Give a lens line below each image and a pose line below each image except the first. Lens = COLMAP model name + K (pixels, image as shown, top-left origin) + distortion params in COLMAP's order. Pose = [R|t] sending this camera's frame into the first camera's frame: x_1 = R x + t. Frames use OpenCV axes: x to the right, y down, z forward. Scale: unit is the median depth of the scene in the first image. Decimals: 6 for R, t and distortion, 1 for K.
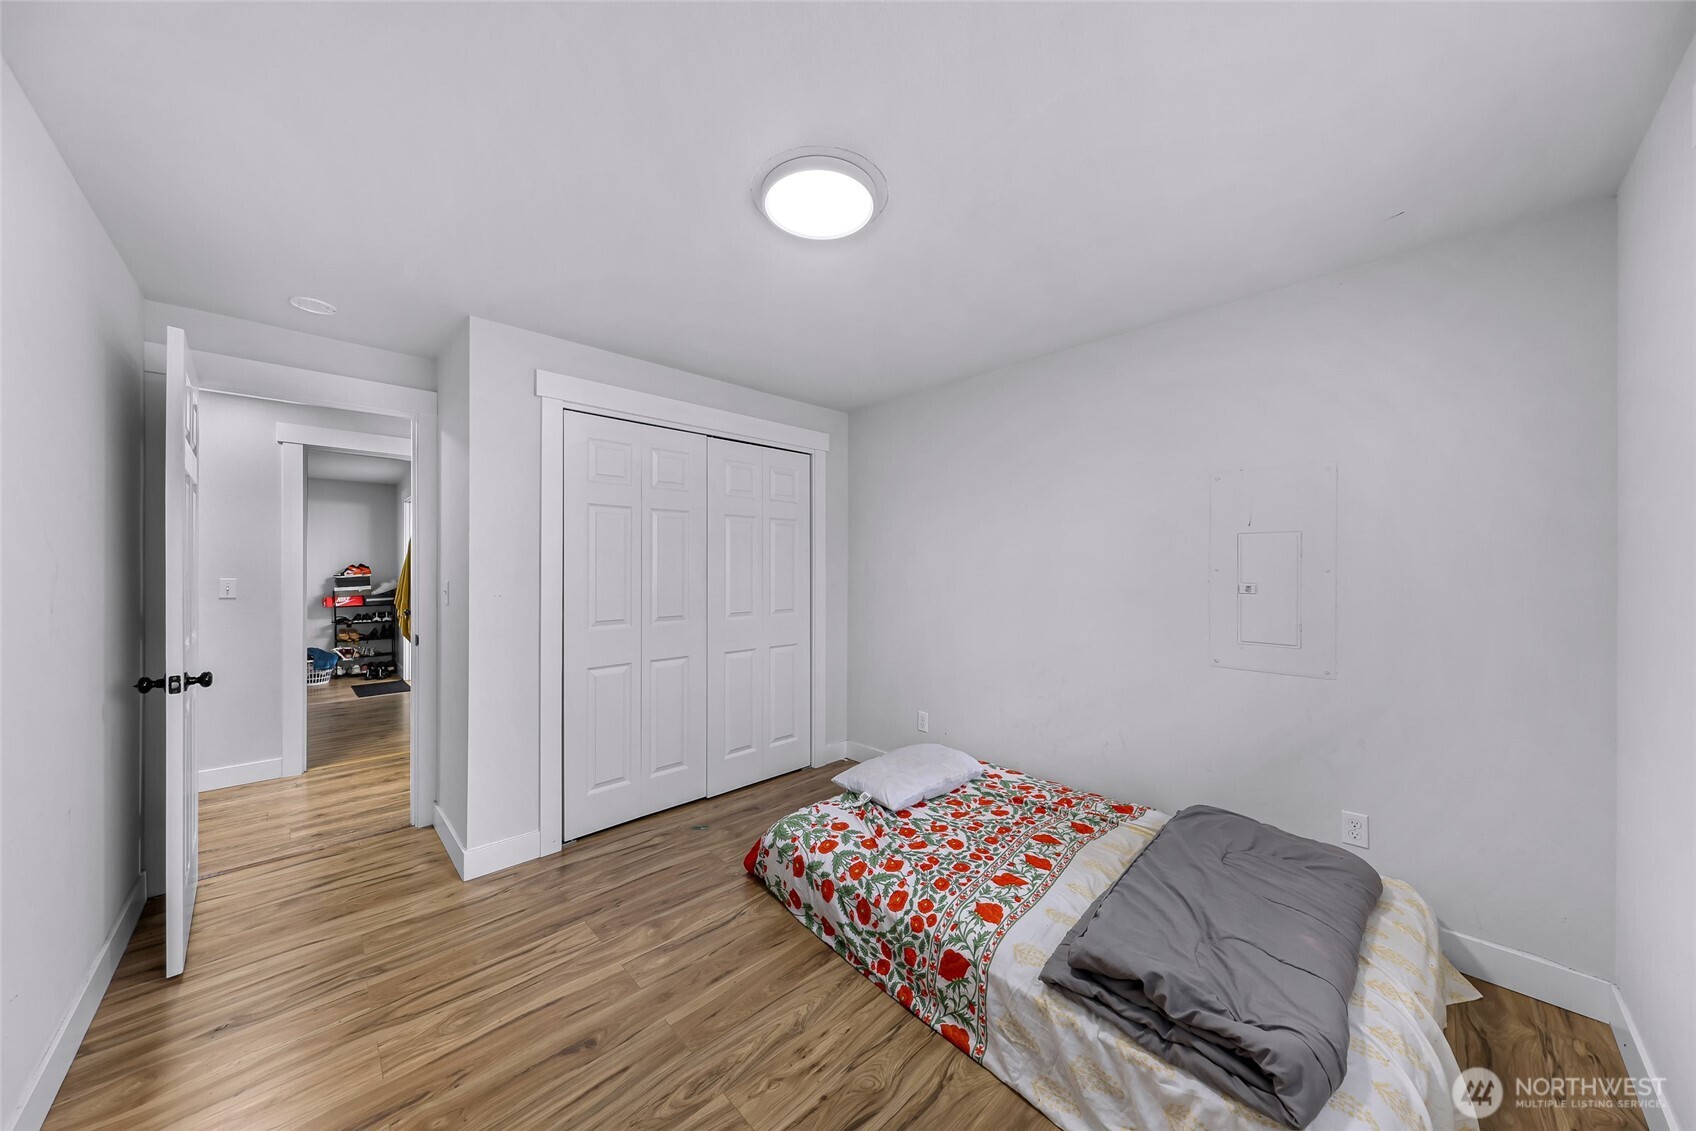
lens RADIAL K [[576.1, 0, 838.1], [0, 576.1, 572.2], [0, 0, 1]] dist [-0.001910, -0.000029]
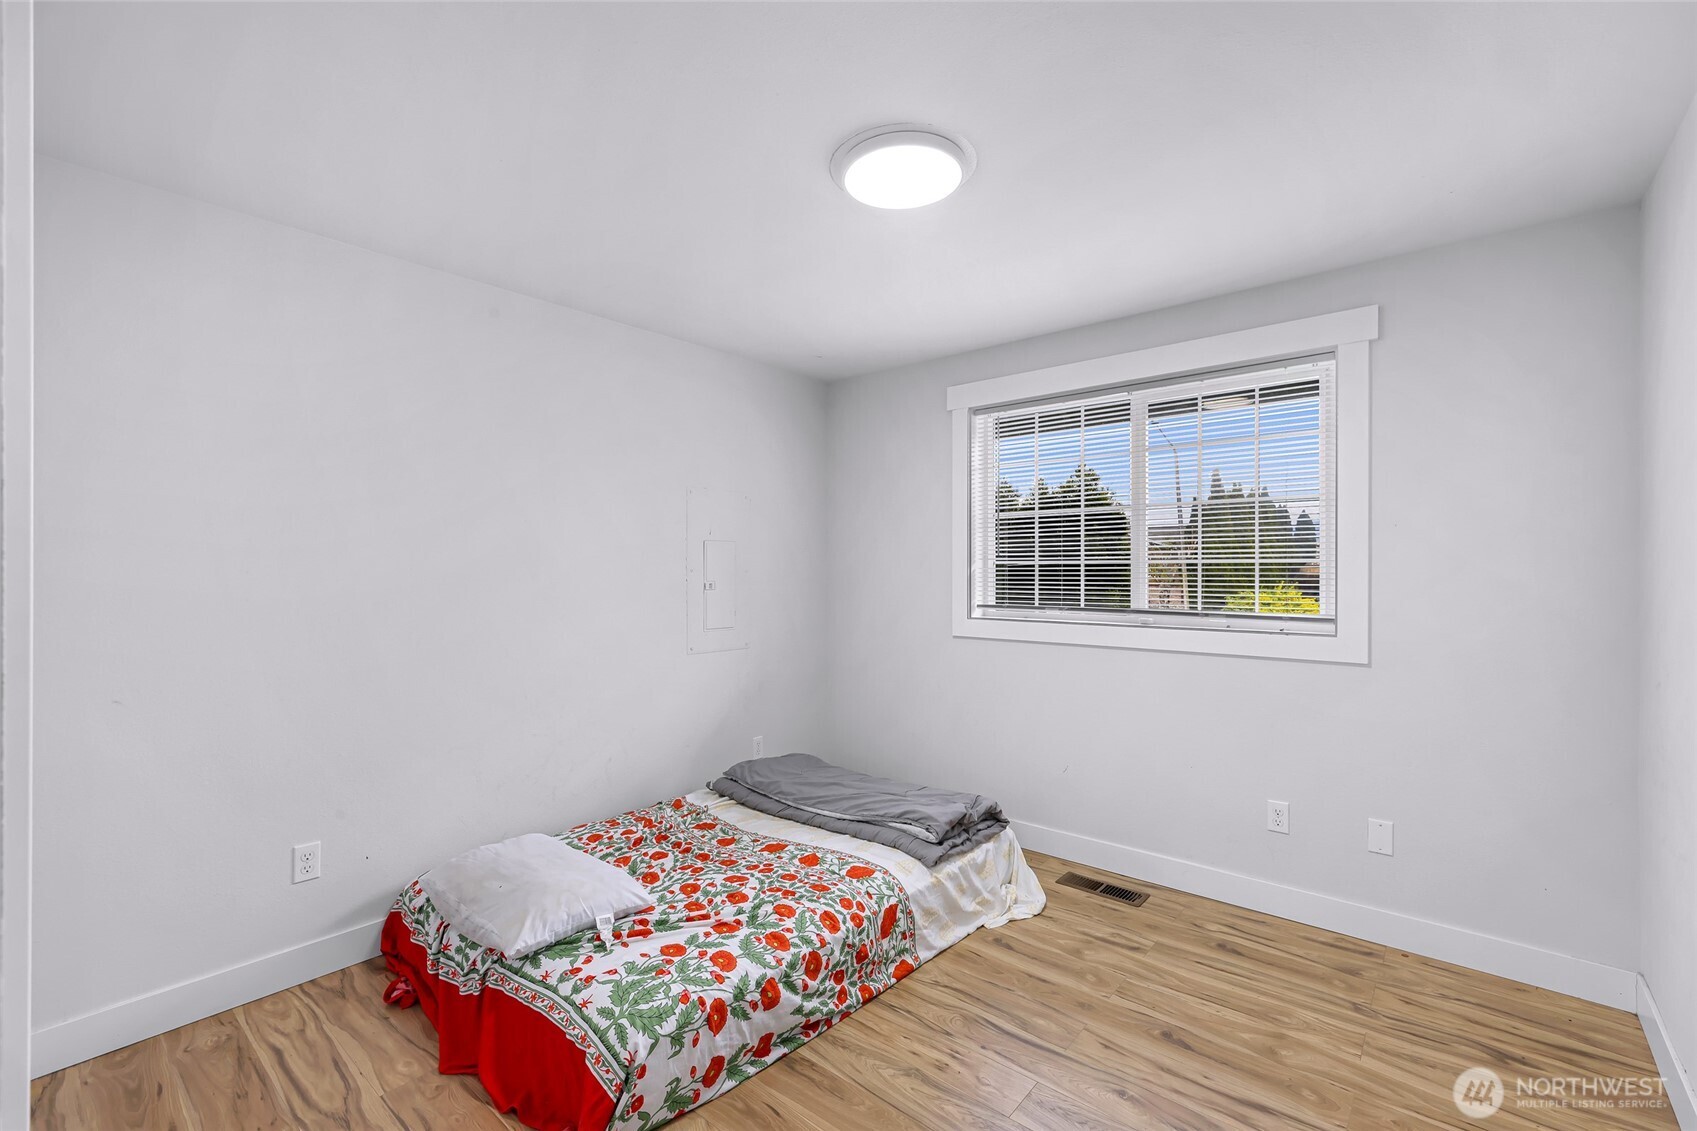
lens RADIAL K [[741.1, 0, 842.0], [0, 741.1, 567.3], [0, 0, 1]] dist [0.007193, -0.002584]
pose [[-0.123979, 0.002624, 0.992281, -1.069027], [0.002429, 0.999994, -0.002340, -0.008843], [-0.992282, 0.002120, -0.123985, 1.091043]]
